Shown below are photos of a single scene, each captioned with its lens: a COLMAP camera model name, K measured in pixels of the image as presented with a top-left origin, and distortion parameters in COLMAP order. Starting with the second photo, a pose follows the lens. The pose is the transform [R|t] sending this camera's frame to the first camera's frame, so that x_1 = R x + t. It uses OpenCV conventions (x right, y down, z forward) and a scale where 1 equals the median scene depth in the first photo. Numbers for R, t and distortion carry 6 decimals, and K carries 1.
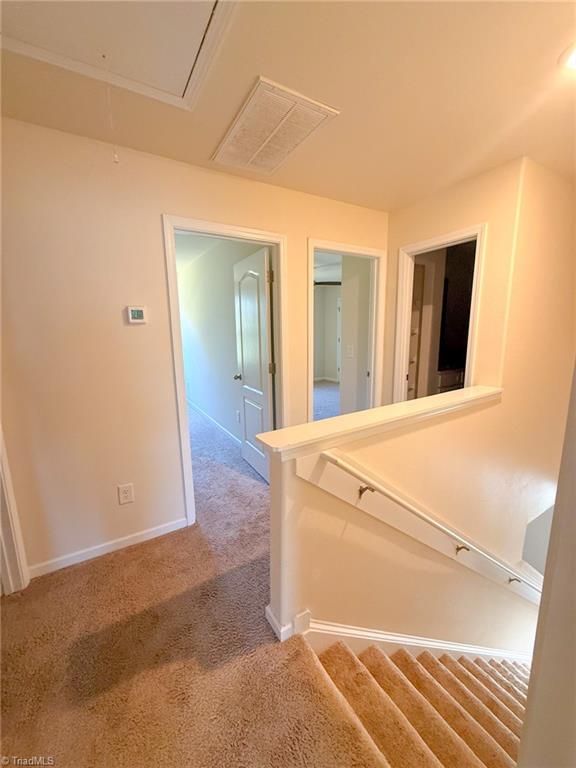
lens RADIAL K [[305.9, 0, 290.3], [0, 305.9, 384.0], [0, 0, 1]] dist [0.002379, -0.000828]
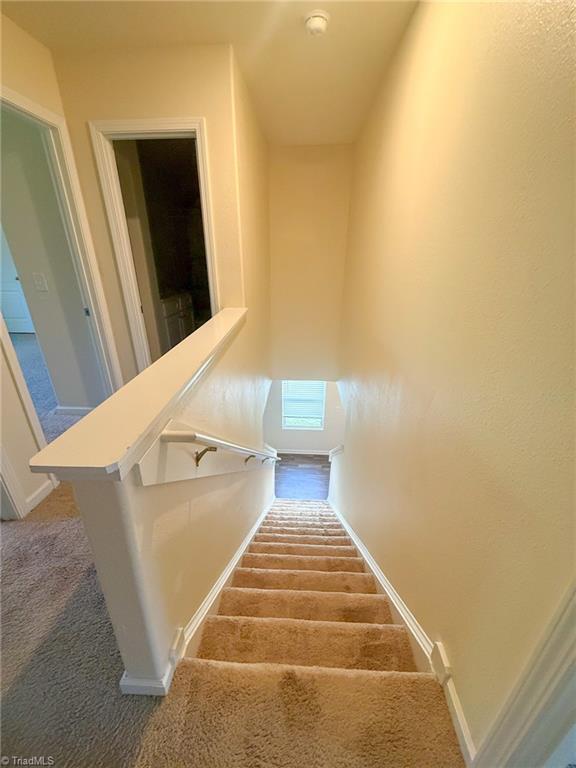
lens RADIAL K [[305.9, 0, 285.0], [0, 305.9, 382.9], [0, 0, 1]] dist [0.002379, -0.000828]
pose [[0.564861, -0.305319, 0.766624, -0.176477], [0.134737, 0.950689, 0.279349, -0.023005], [-0.814112, -0.054501, 0.578145, 0.341176]]
